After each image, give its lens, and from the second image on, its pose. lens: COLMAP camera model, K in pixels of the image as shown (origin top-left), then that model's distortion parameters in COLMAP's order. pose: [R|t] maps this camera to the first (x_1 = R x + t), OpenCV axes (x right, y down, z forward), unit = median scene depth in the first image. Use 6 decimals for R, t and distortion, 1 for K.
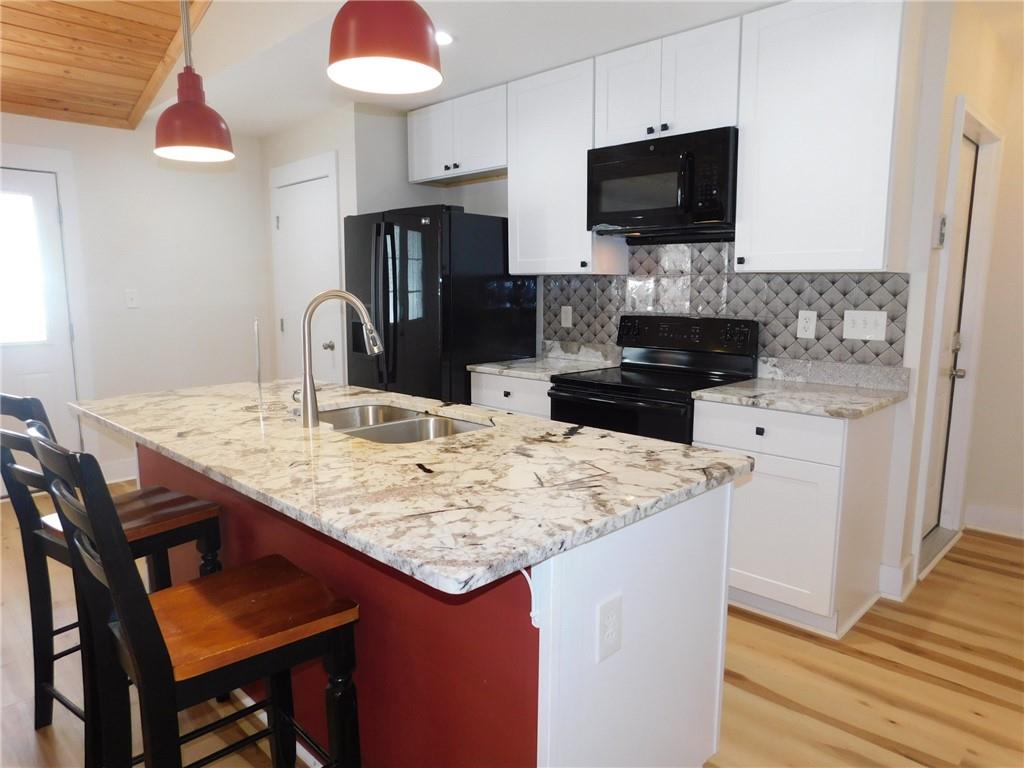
lens RADIAL K [[674.5, 0, 512.0], [0, 674.5, 384.0], [0, 0, 1]] dist [-0.079047, 0.062673]
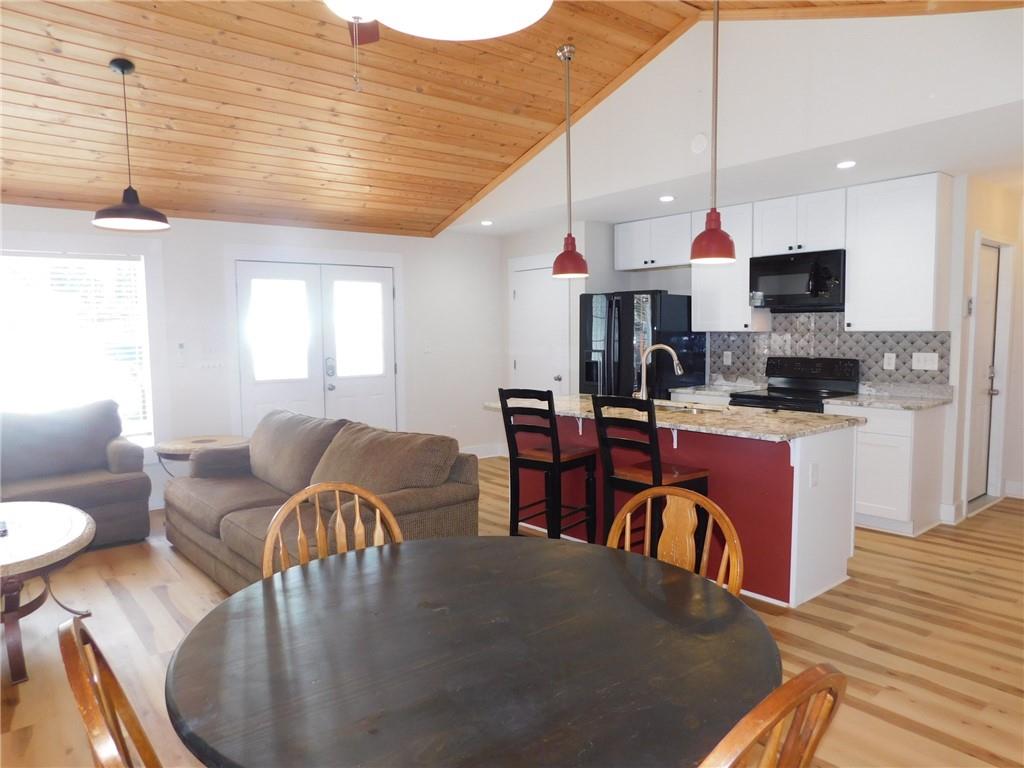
lens RADIAL K [[674.5, 0, 512.0], [0, 674.5, 384.0], [0, 0, 1]] dist [-0.079047, 0.062673]
pose [[0.994512, -0.001864, -0.104606, -0.304230], [-0.005020, 0.997839, -0.065513, 0.075547], [0.104502, 0.065678, 0.992354, -0.693713]]
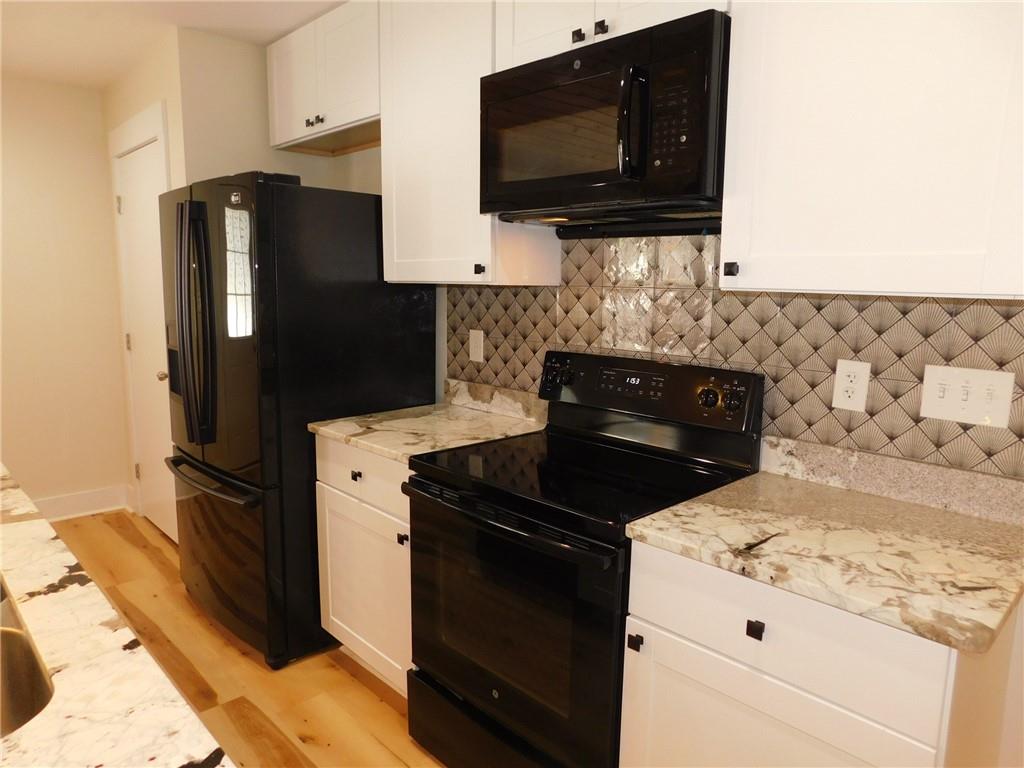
lens RADIAL K [[674.5, 0, 512.0], [0, 674.5, 384.0], [0, 0, 1]] dist [-0.079047, 0.062673]
pose [[0.999631, 0.018426, -0.019939, 0.158998], [-0.018295, 0.999810, 0.006758, -0.082386], [0.020060, -0.006390, 0.999778, 0.408662]]
